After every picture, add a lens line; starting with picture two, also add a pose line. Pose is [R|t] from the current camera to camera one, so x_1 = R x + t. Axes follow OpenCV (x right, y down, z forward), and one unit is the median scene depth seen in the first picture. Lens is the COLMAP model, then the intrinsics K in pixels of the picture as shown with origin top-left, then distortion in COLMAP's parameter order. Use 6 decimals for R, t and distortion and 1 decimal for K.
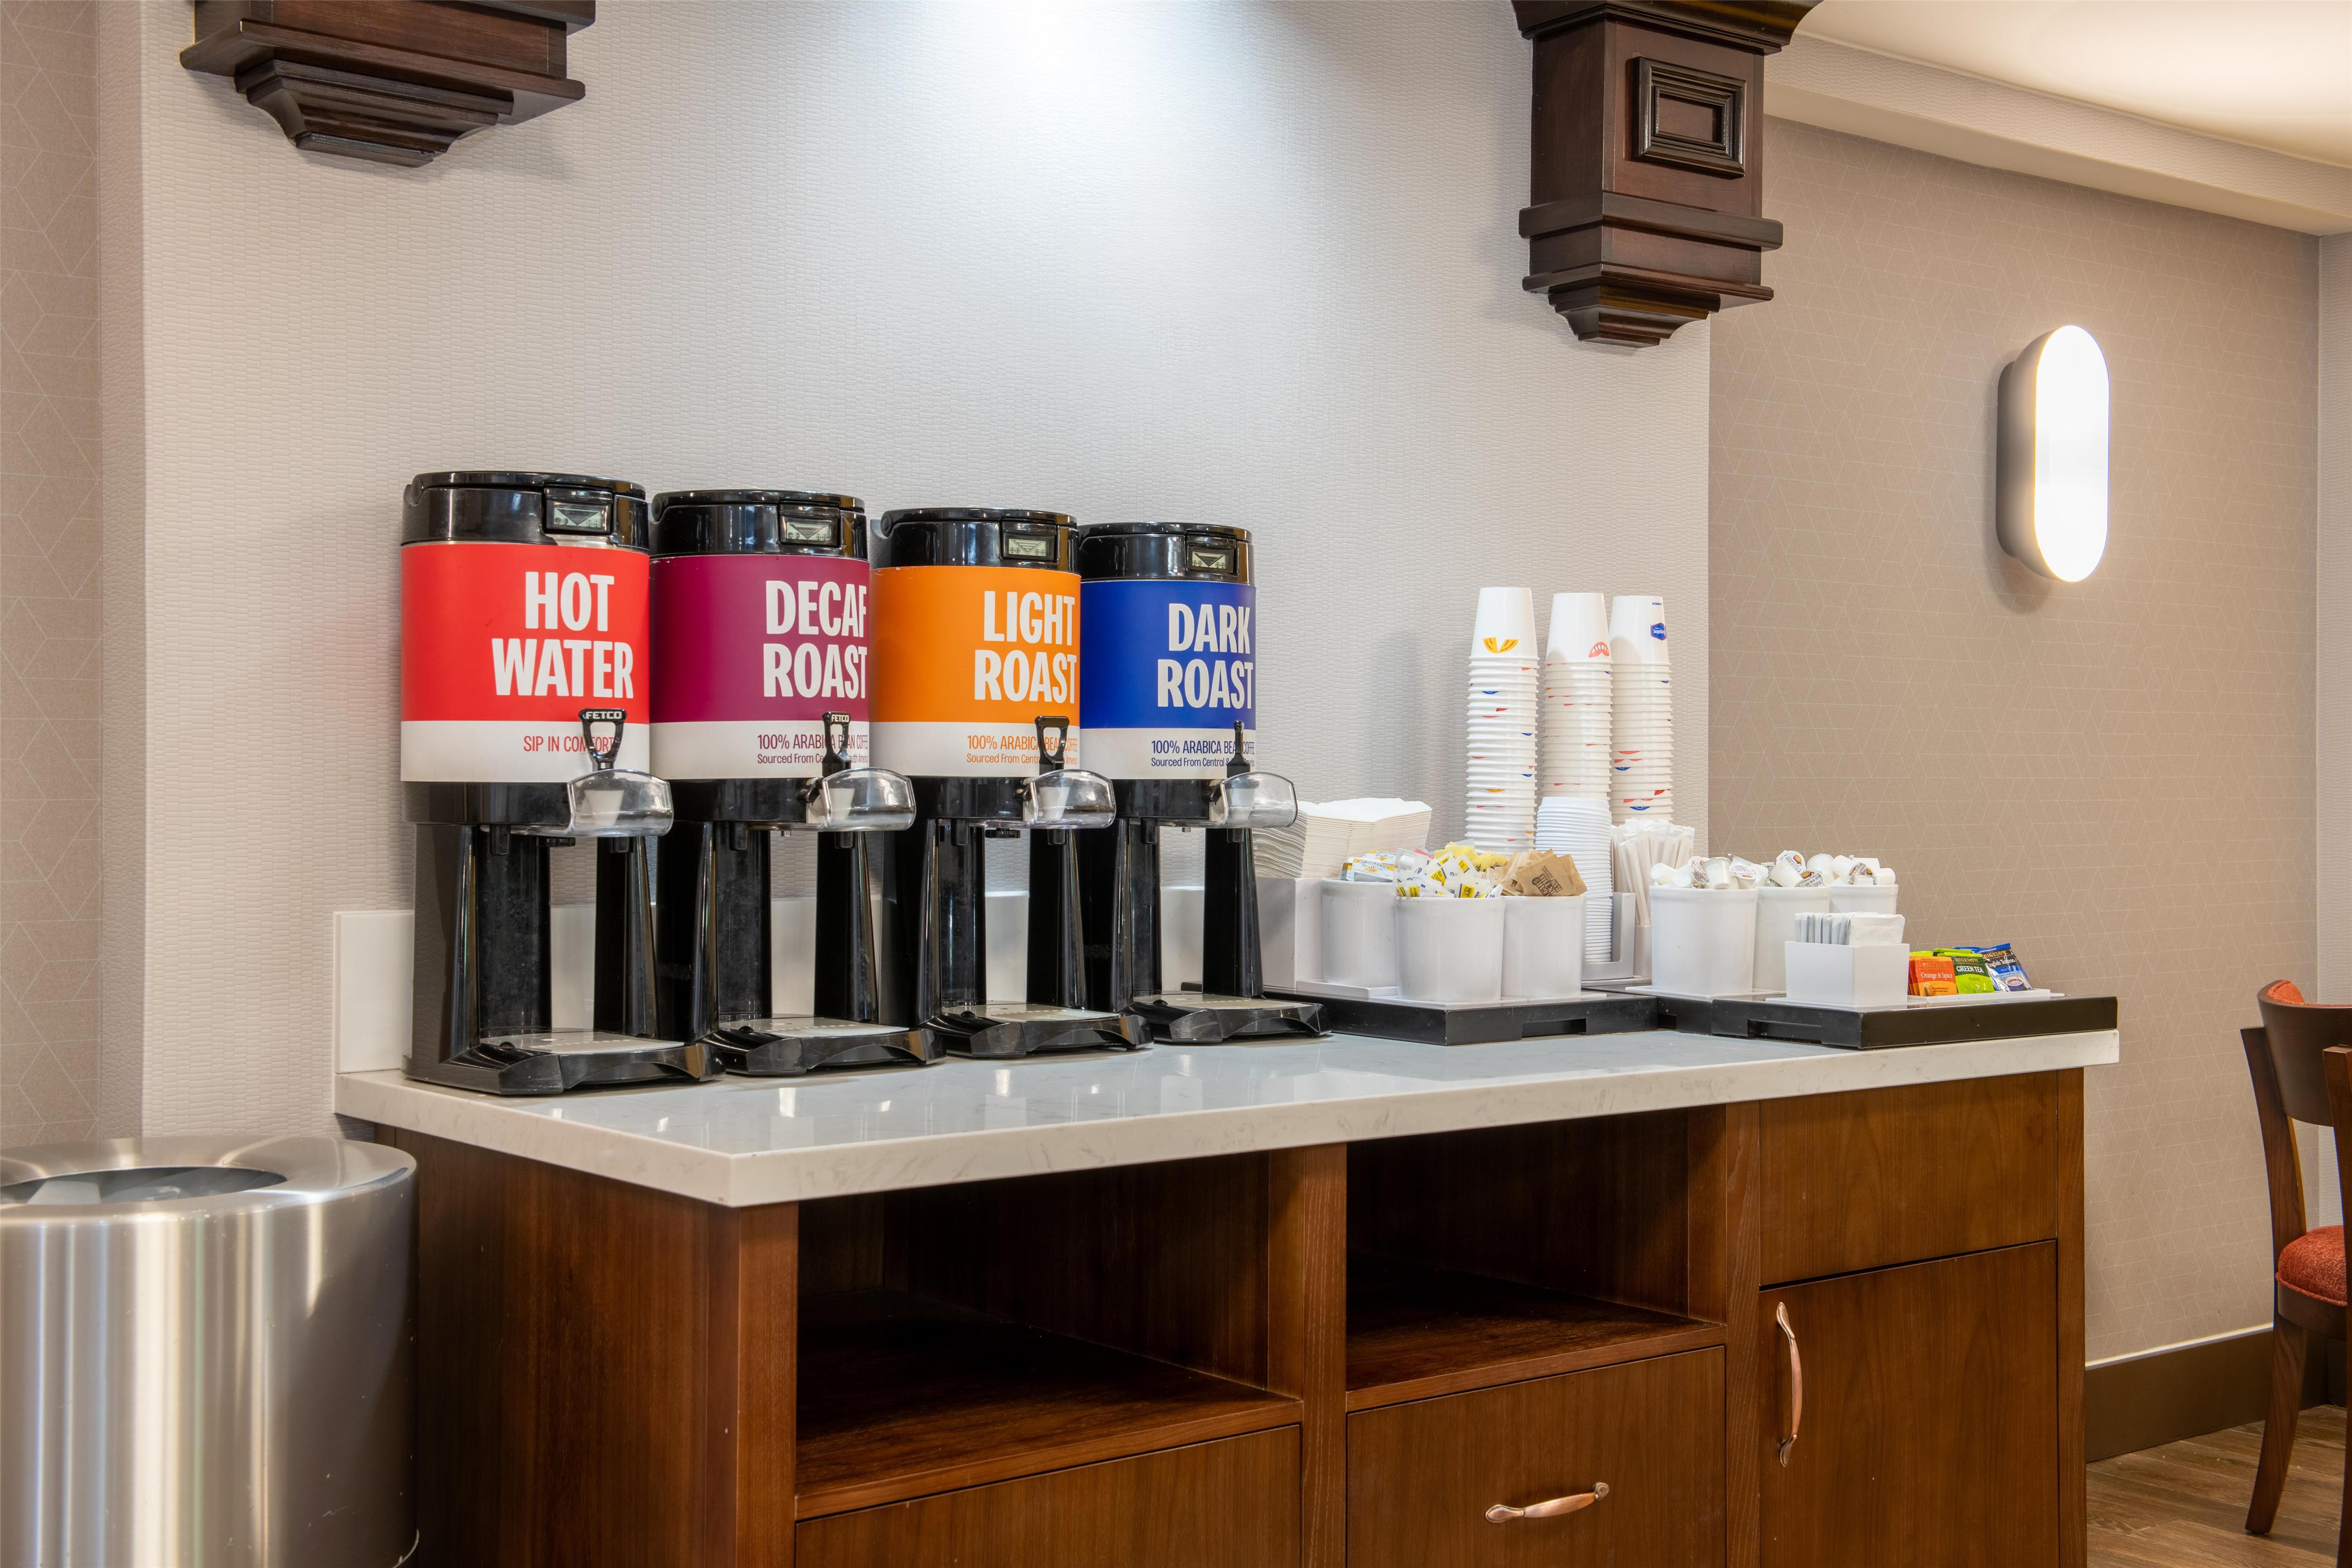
lens RADIAL K [[2892.4, 0, 1175.5], [0, 2892.4, 714.5], [0, 0, 1]] dist [0.067508, 0.082748]
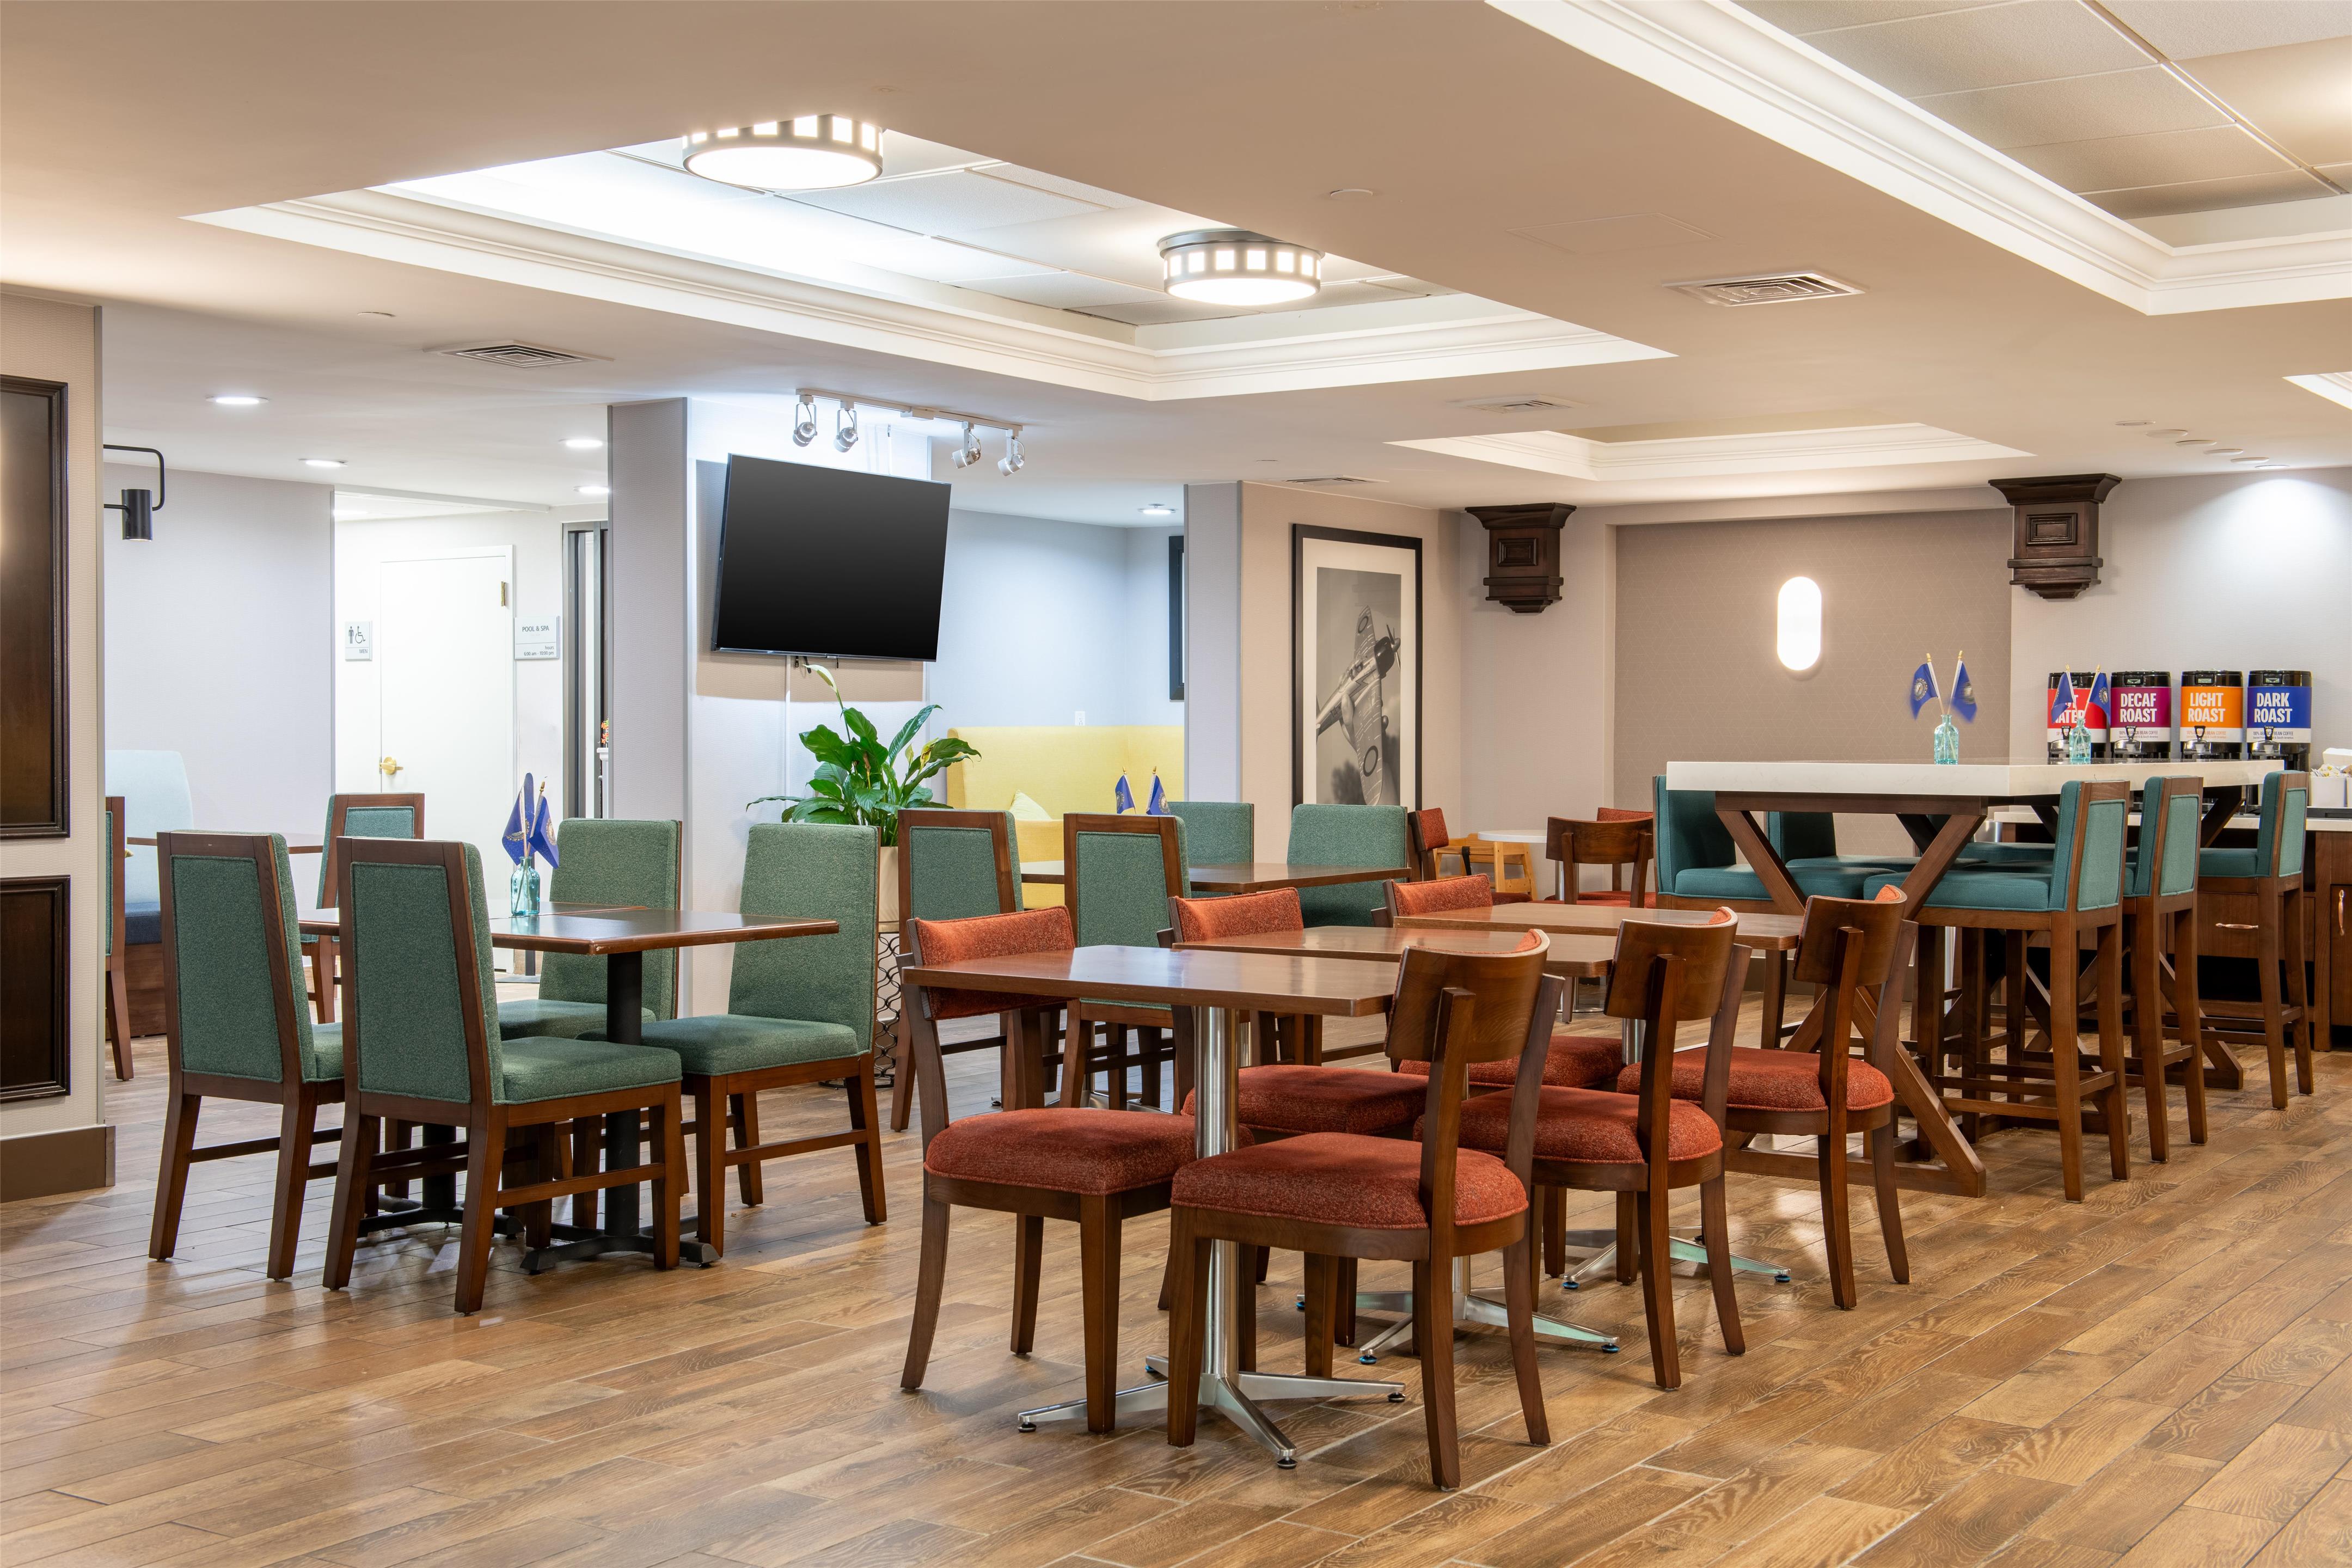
lens RADIAL K [[2892.4, 0, 1175.5], [0, 2892.4, 714.5], [0, 0, 1]] dist [0.067508, 0.082748]
pose [[0.279866, -0.006992, -0.960014, 3.077902], [0.021058, 0.999778, -0.001143, -0.035881], [0.959808, -0.019896, 0.279951, -1.293095]]
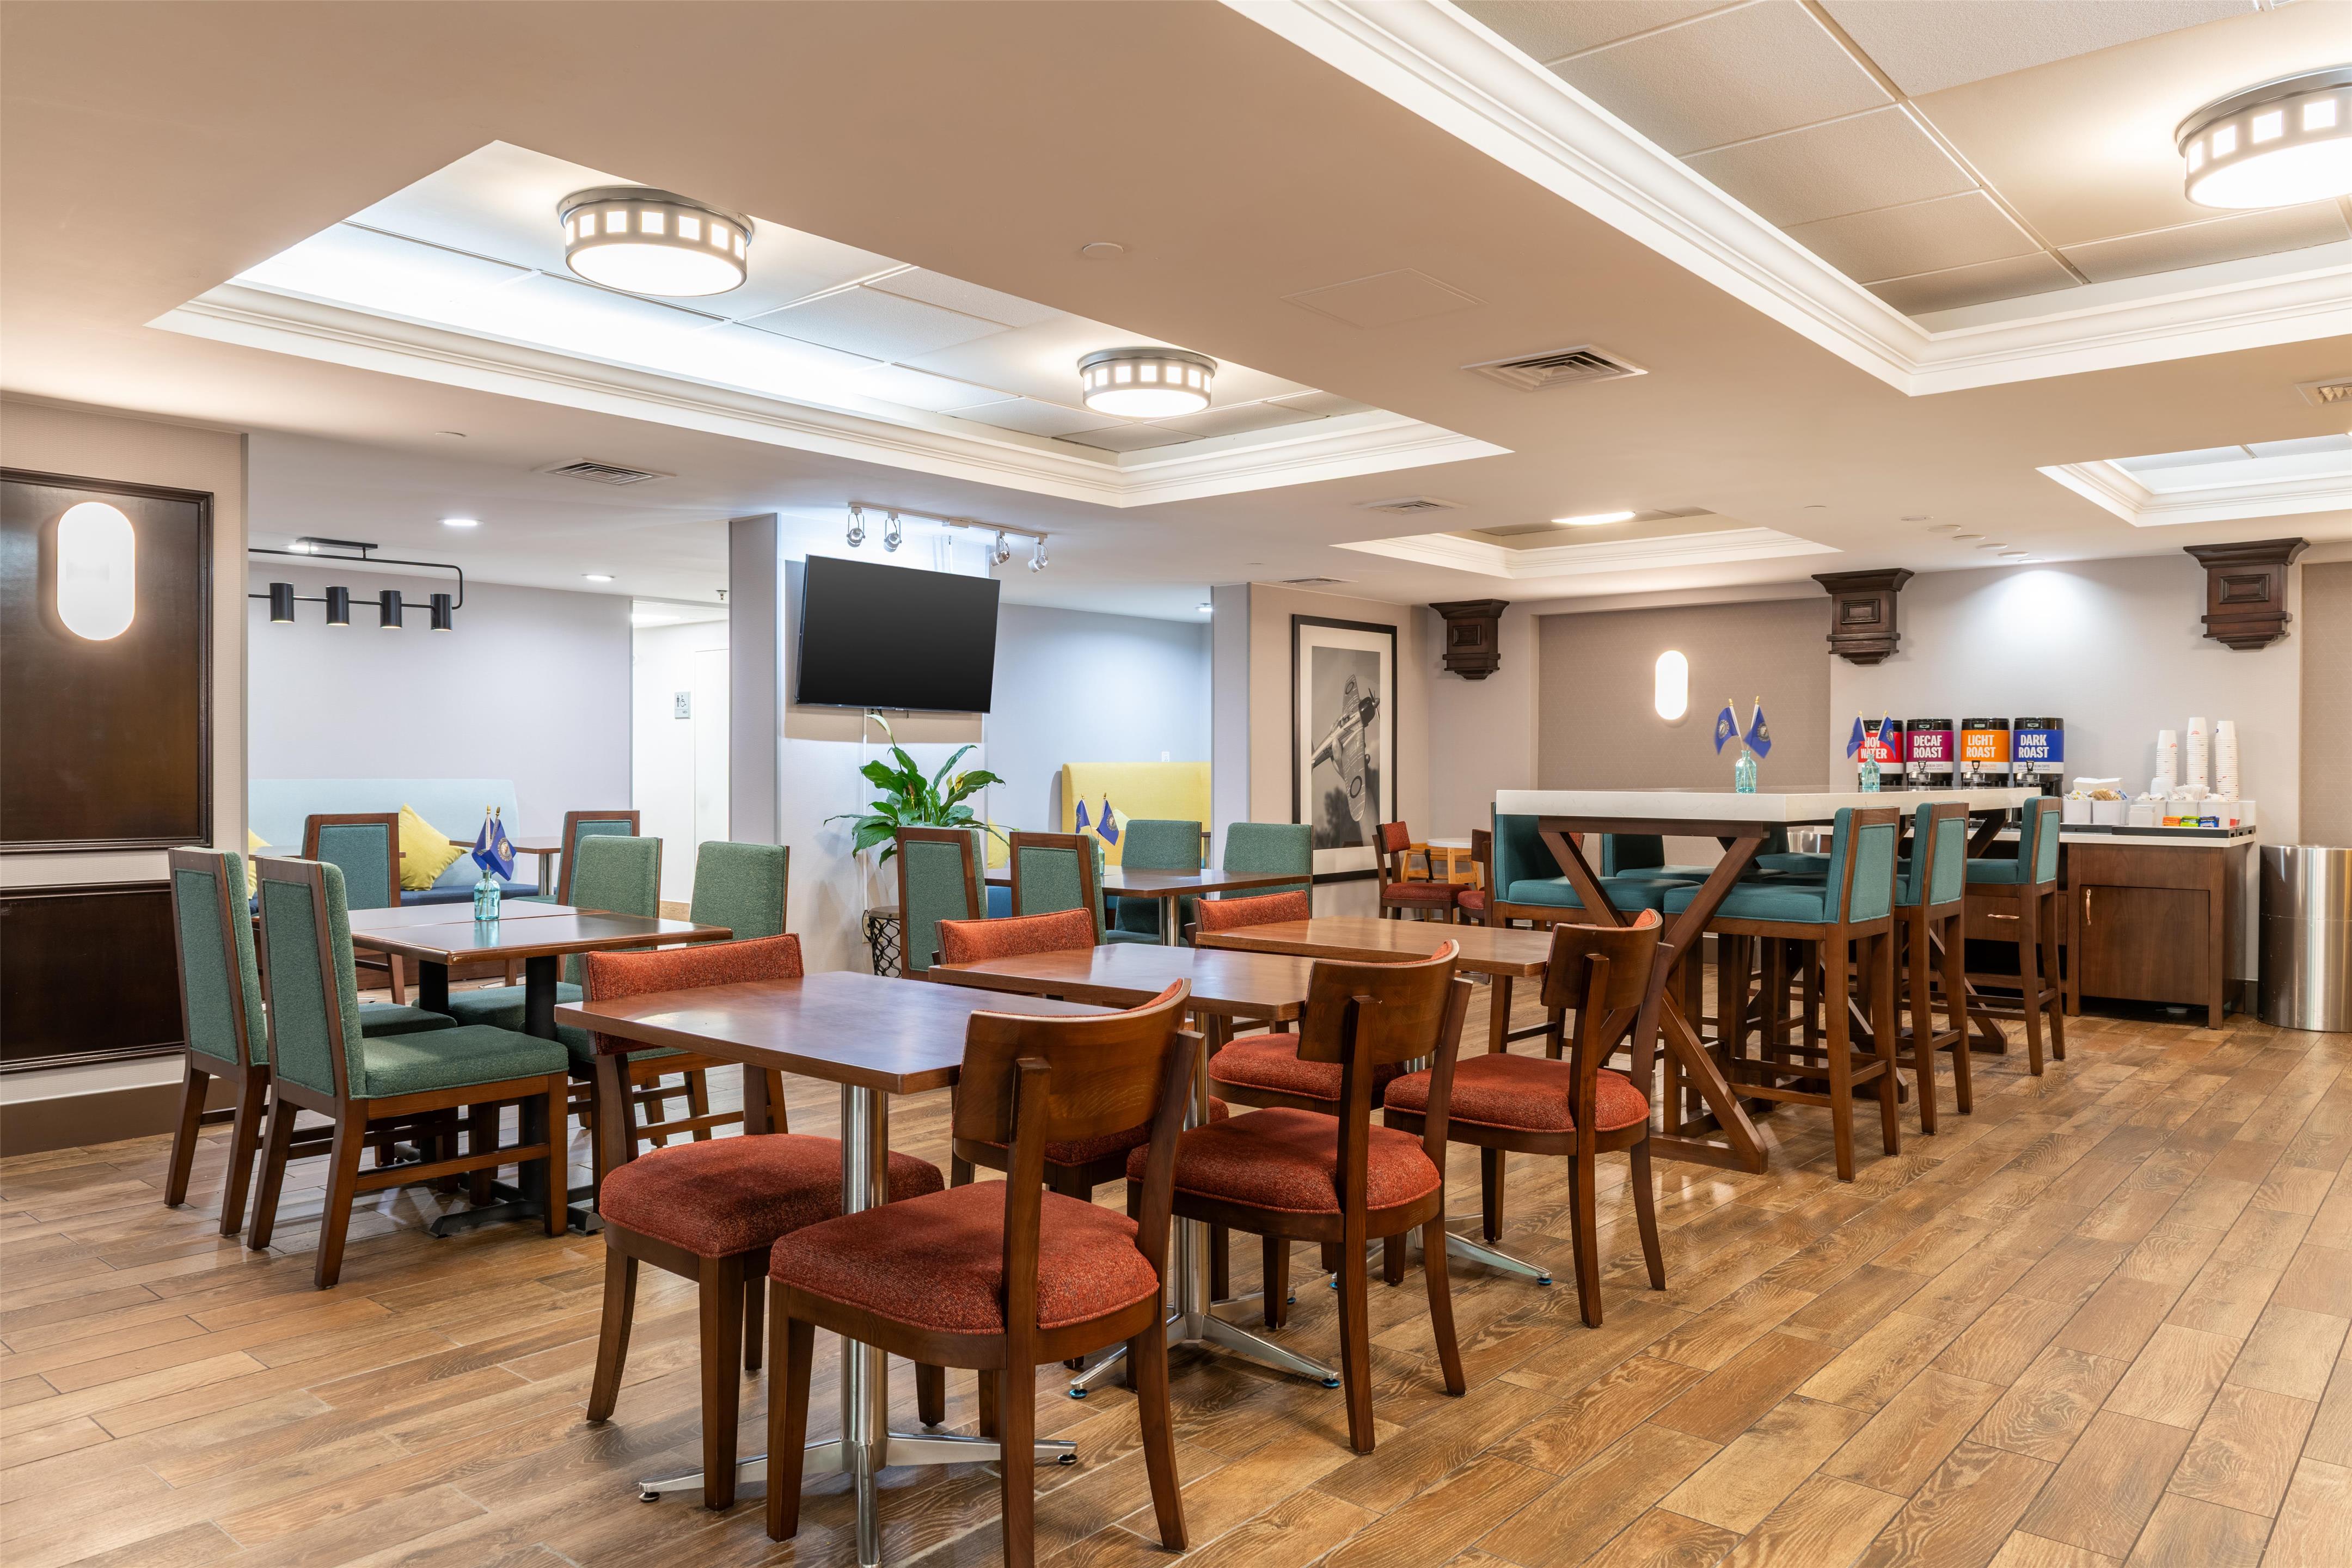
lens RADIAL K [[1700.7, 0, 1177.0], [0, 1700.7, 743.5], [0, 0, 1]] dist [0.002983, -0.003106]
pose [[0.171260, -0.015036, -0.985111, 2.432379], [0.022202, 0.999689, -0.011399, -0.023747], [0.984976, -0.019919, 0.171541, -0.794051]]
